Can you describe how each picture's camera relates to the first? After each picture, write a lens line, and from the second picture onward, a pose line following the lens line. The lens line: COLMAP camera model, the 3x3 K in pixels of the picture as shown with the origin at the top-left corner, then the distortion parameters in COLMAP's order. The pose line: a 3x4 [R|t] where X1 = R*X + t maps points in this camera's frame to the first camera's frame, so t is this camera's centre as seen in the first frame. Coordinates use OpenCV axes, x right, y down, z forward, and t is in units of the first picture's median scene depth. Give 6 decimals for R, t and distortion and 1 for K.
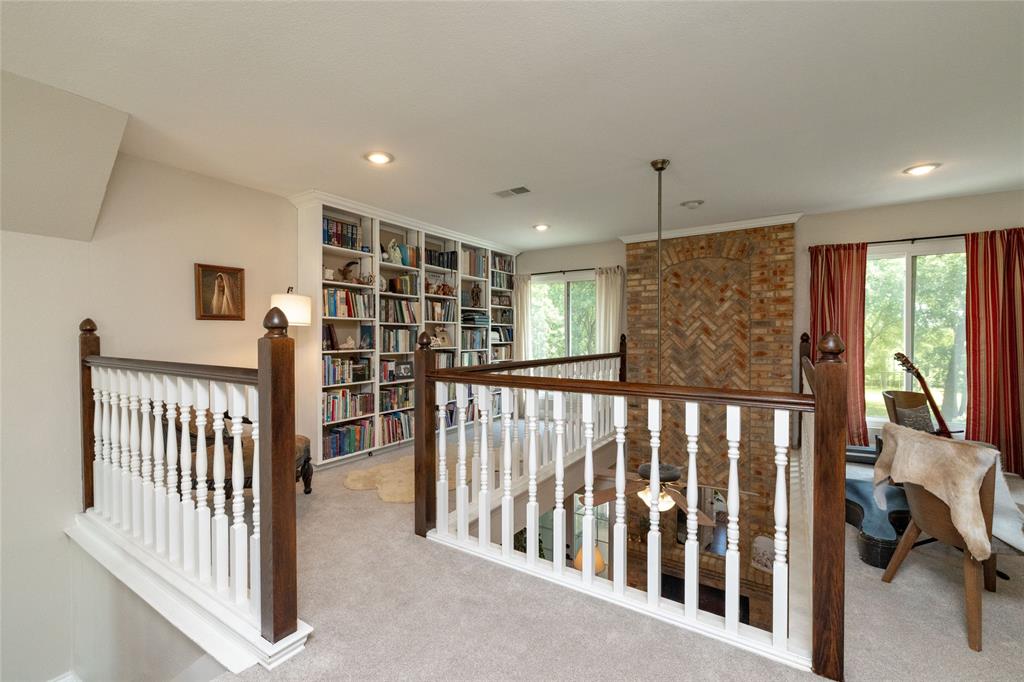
lens RADIAL K [[436.8, 0, 512.0], [0, 436.8, 342.4], [0, 0, 1]] dist [-0.003829, 0.000104]
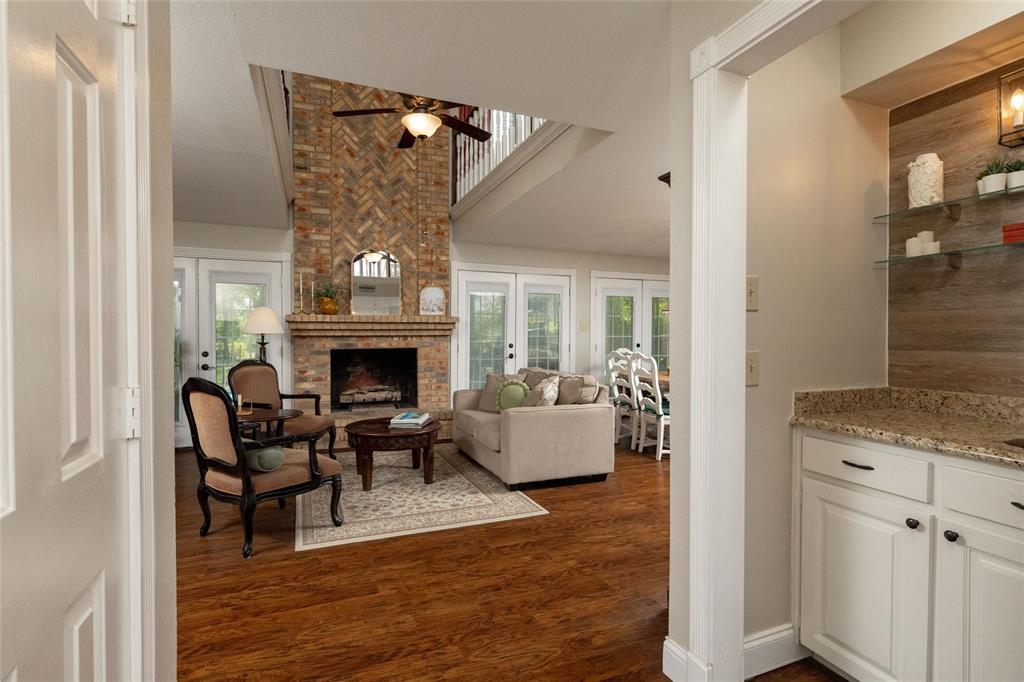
lens RADIAL K [[488.5, 0, 511.1], [0, 488.5, 339.7], [0, 0, 1]] dist [-0.002689, 0.002331]
pose [[0.580337, -0.008102, 0.814336, -0.325743], [0.007744, 0.999960, 0.004429, 0.566057], [-0.814340, 0.003736, 0.580377, 0.093796]]
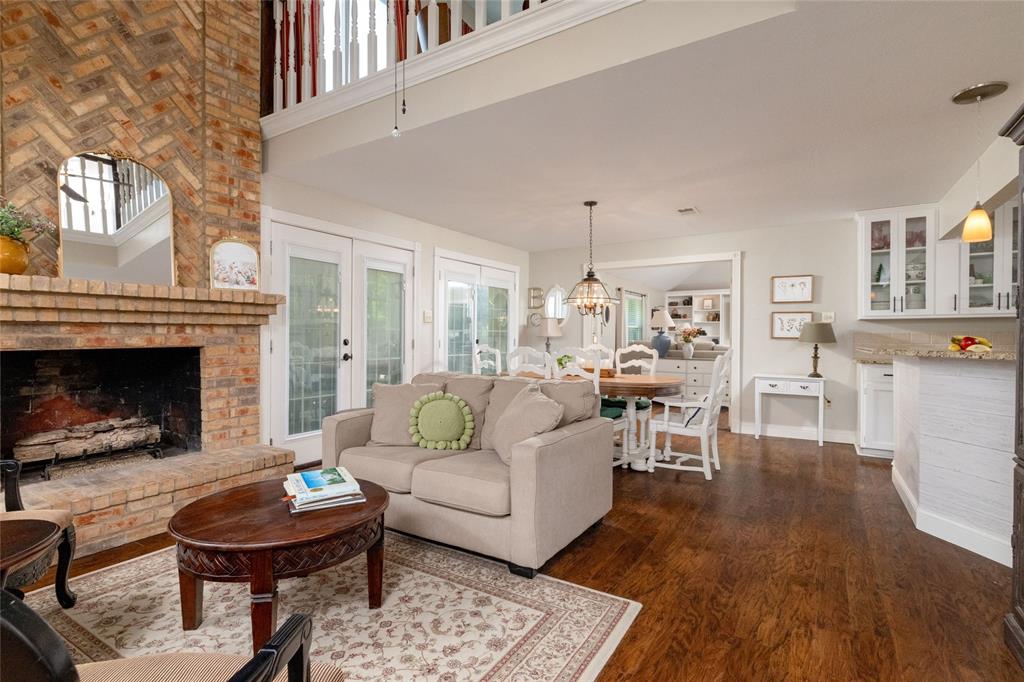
lens RADIAL K [[488.5, 0, 510.8], [0, 488.5, 339.7], [0, 0, 1]] dist [-0.002689, 0.002331]
pose [[-0.004474, -0.009948, 0.999941, -0.159645], [0.006655, 0.999928, 0.009978, 0.576934], [-0.999968, 0.006699, -0.004408, 0.568572]]
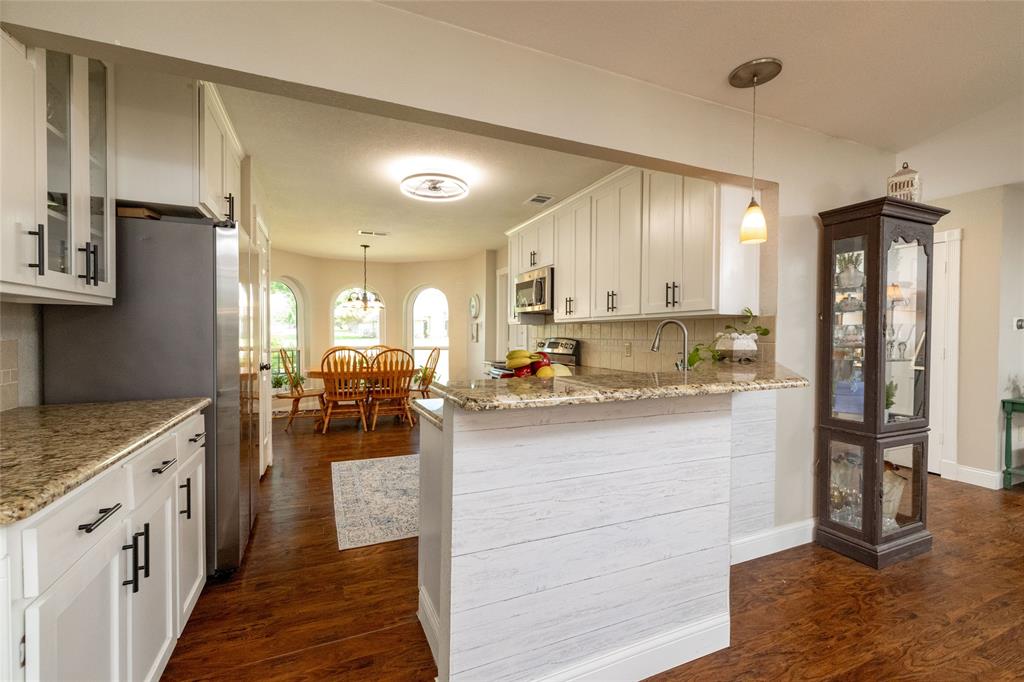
lens RADIAL K [[436.8, 0, 505.5], [0, 436.8, 341.6], [0, 0, 1]] dist [-0.003829, 0.000104]
pose [[-0.564907, 0.007358, -0.825122, 0.831400], [-0.014757, 0.999710, 0.019018, 0.568664], [0.825023, 0.022920, -0.564635, 0.109989]]
